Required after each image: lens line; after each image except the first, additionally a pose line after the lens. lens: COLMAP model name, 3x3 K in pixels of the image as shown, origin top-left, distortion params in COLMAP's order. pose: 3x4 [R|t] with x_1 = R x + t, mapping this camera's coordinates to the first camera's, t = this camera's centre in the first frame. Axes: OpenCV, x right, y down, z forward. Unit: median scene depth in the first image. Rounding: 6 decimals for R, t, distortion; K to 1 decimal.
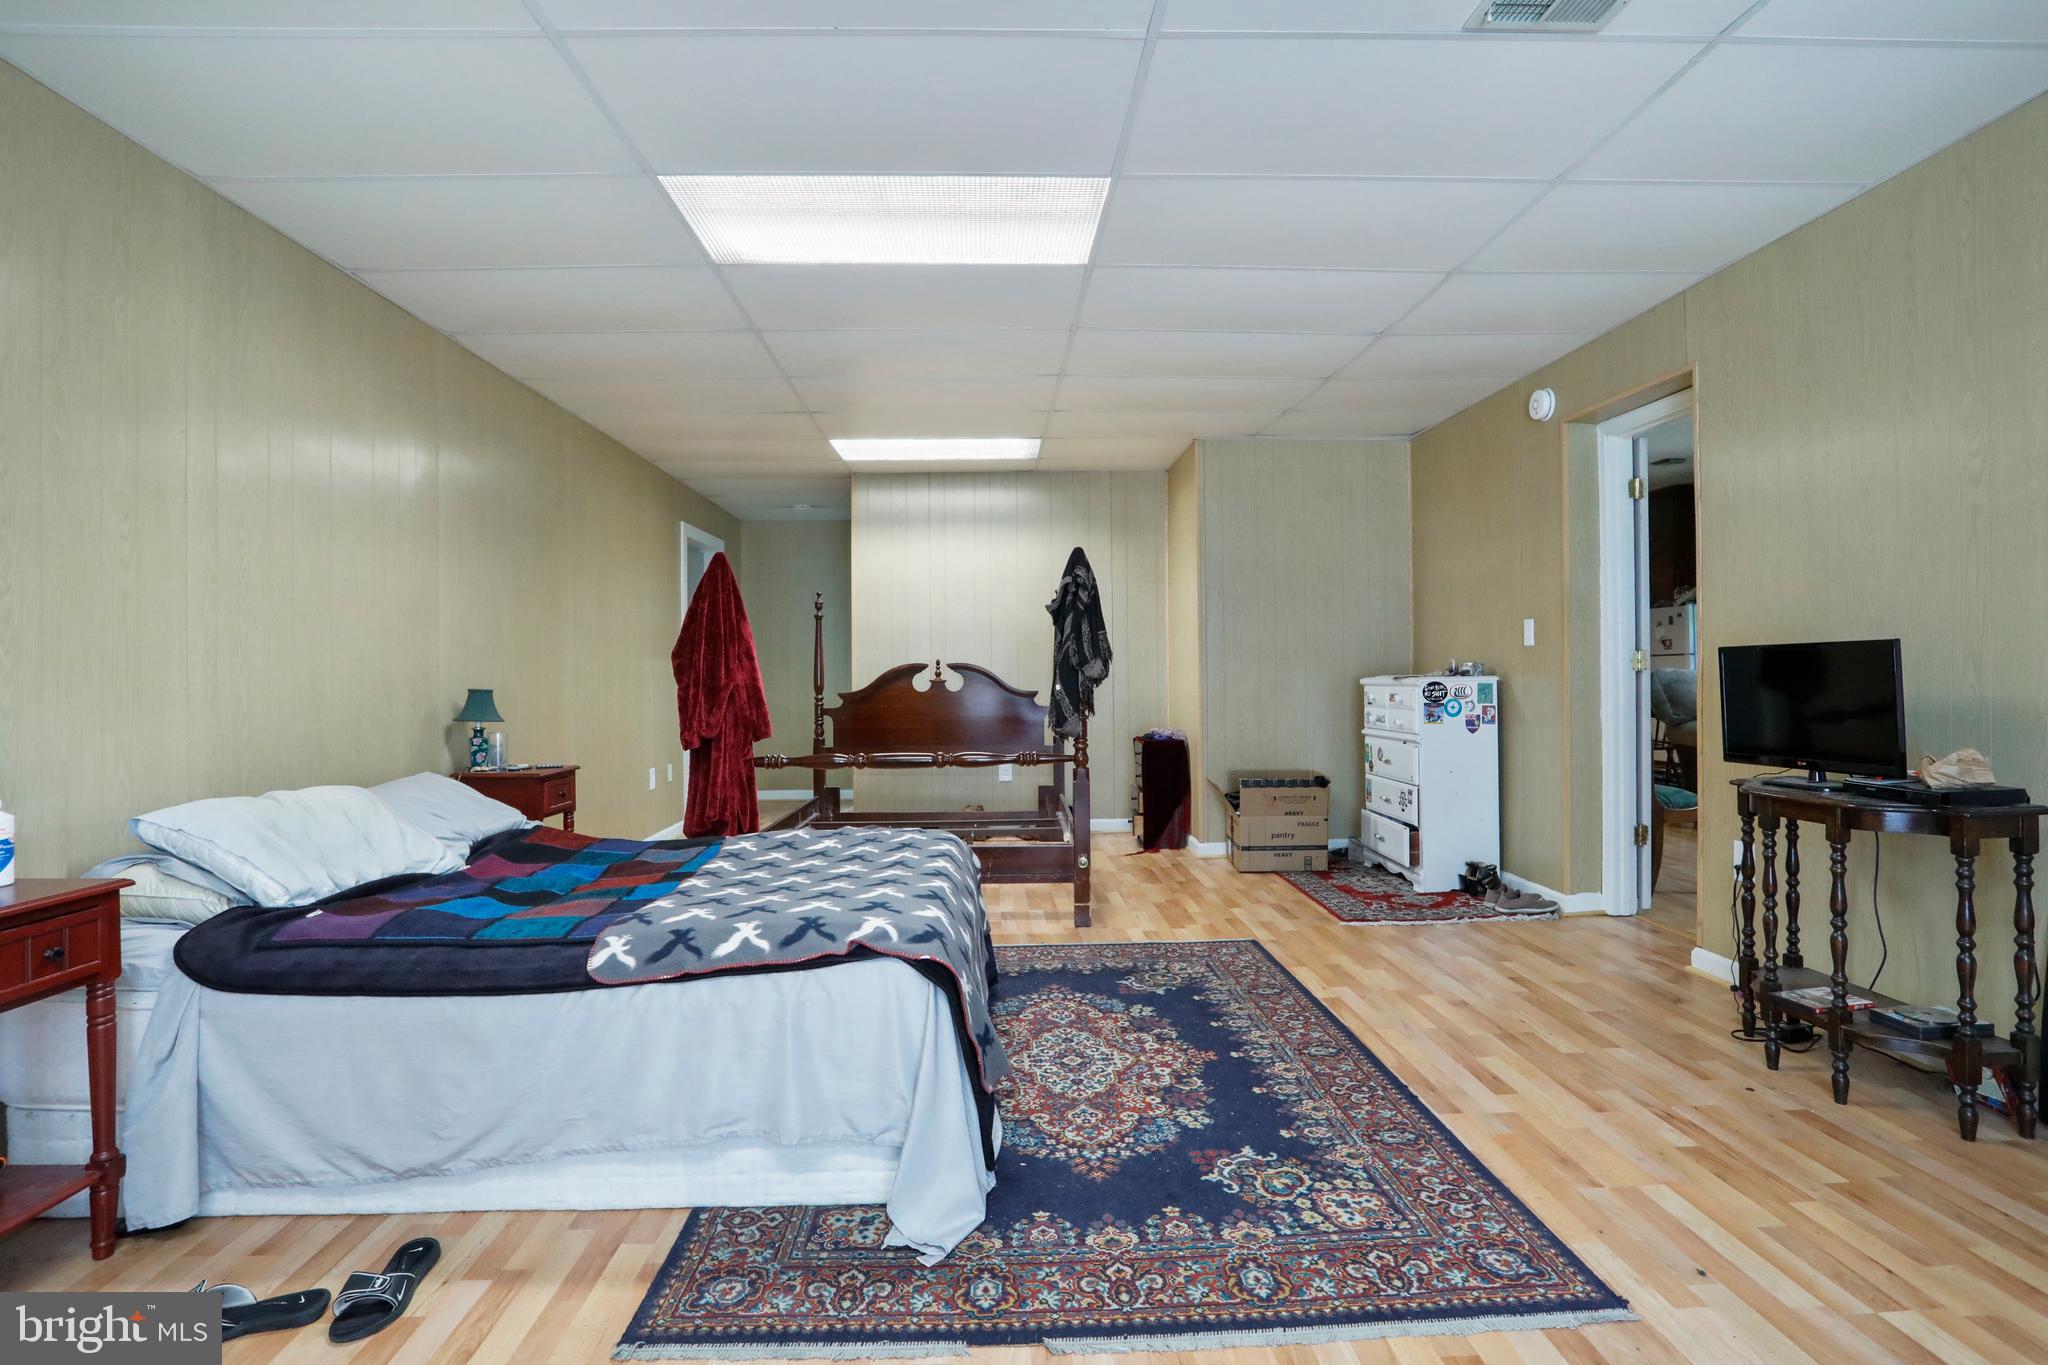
lens RADIAL K [[989.0, 0, 1024.0], [0, 989.0, 682.5], [0, 0, 1]] dist [-0.027651, 0.000579]
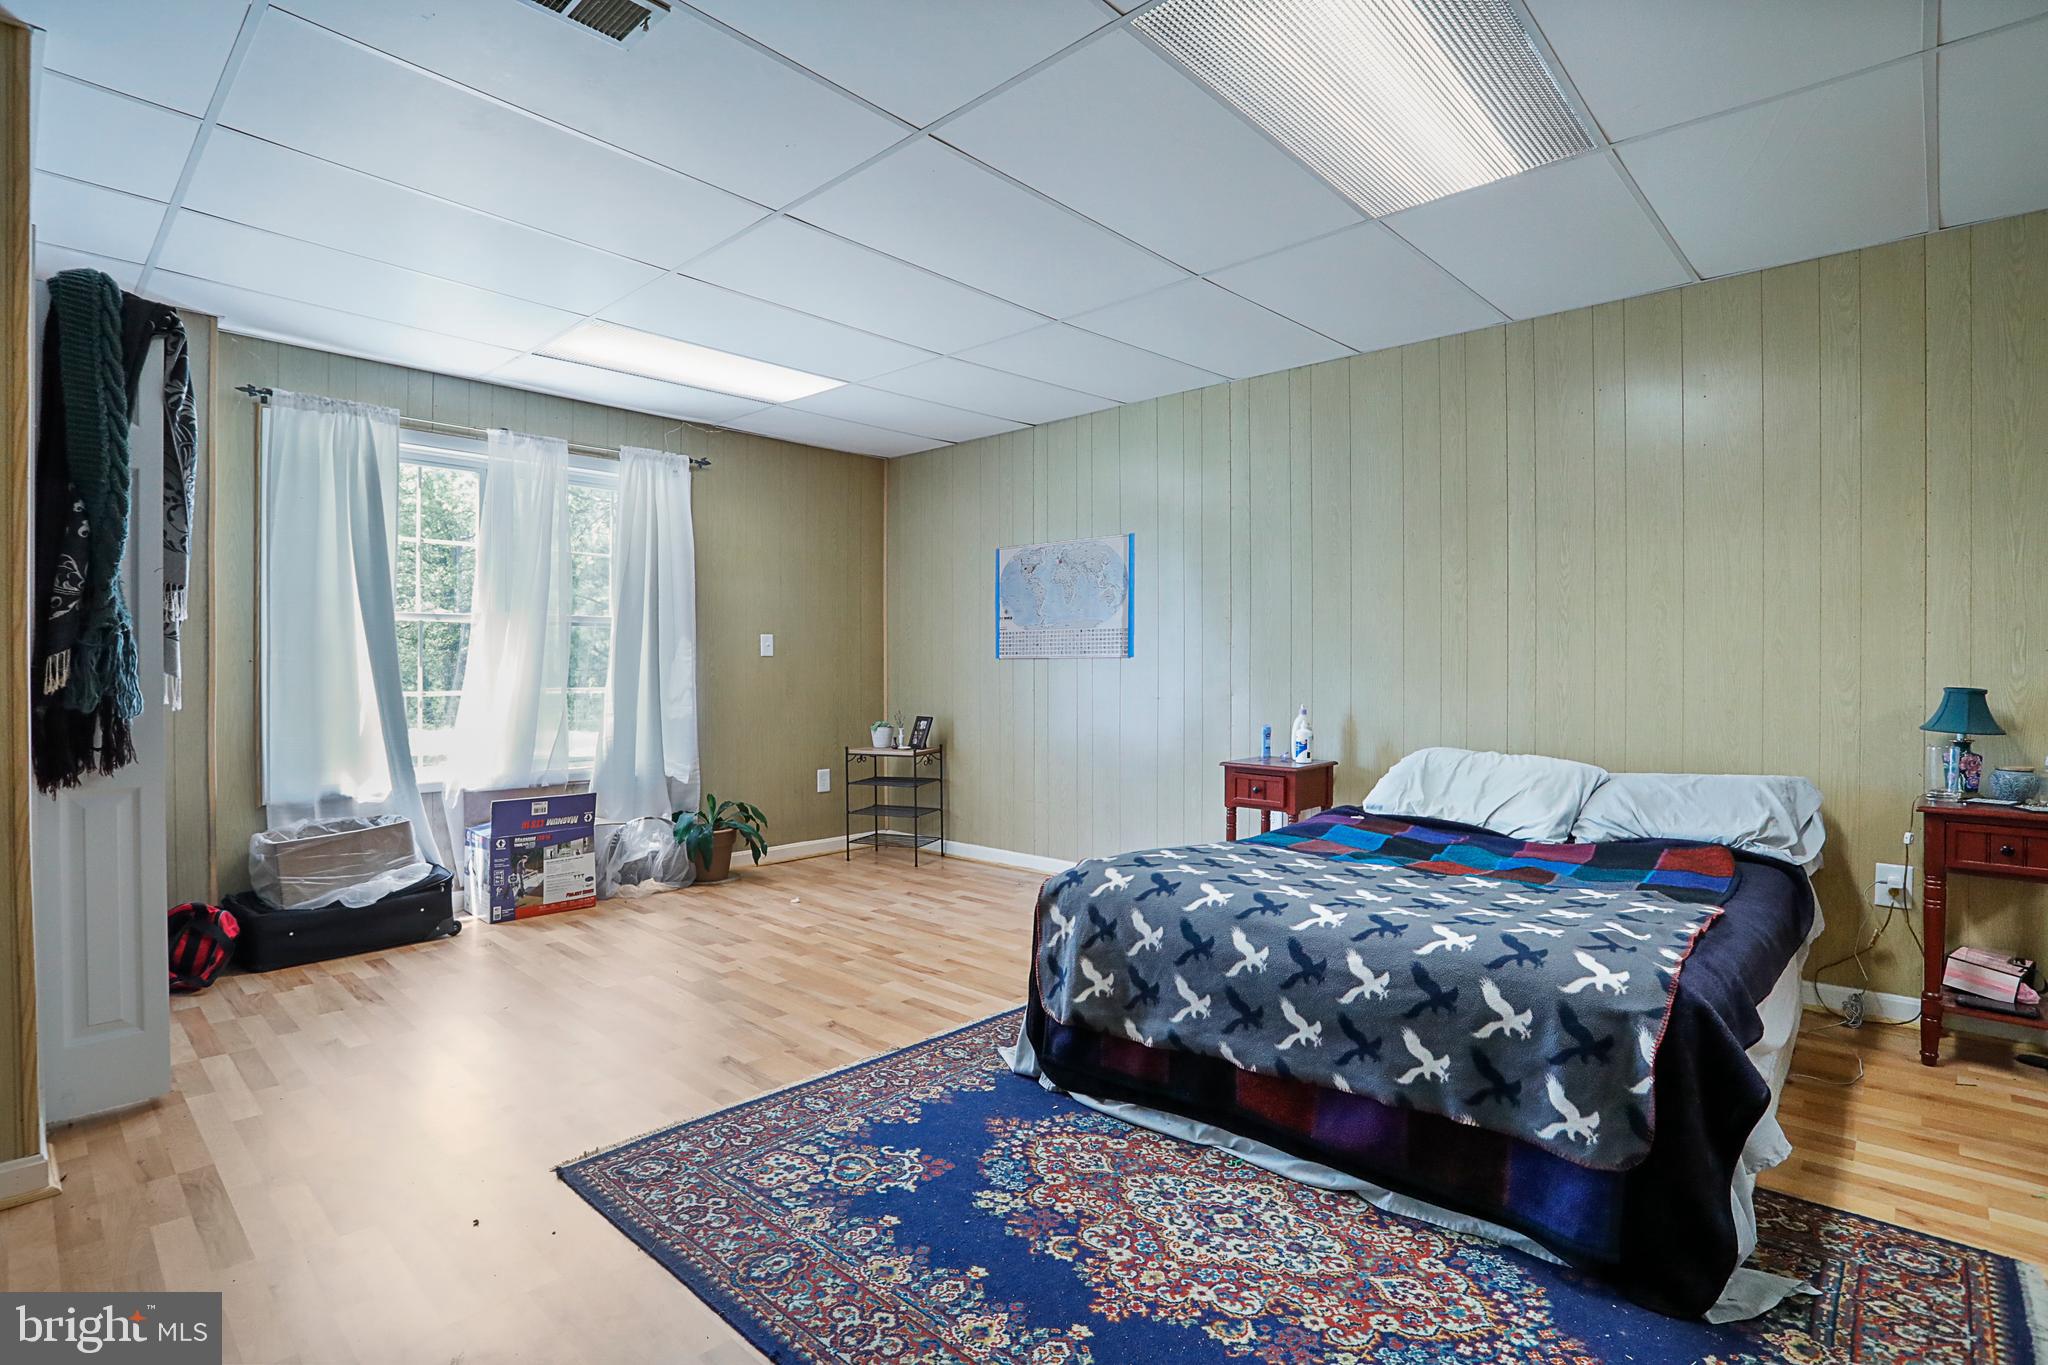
lens RADIAL K [[989.0, 0, 1024.0], [0, 989.0, 682.5], [0, 0, 1]] dist [-0.027651, 0.000579]
pose [[-0.703087, 0.015849, -0.710928, 0.824411], [0.003716, 0.999820, 0.018615, -0.022839], [0.711094, 0.010446, -0.703019, 1.764194]]
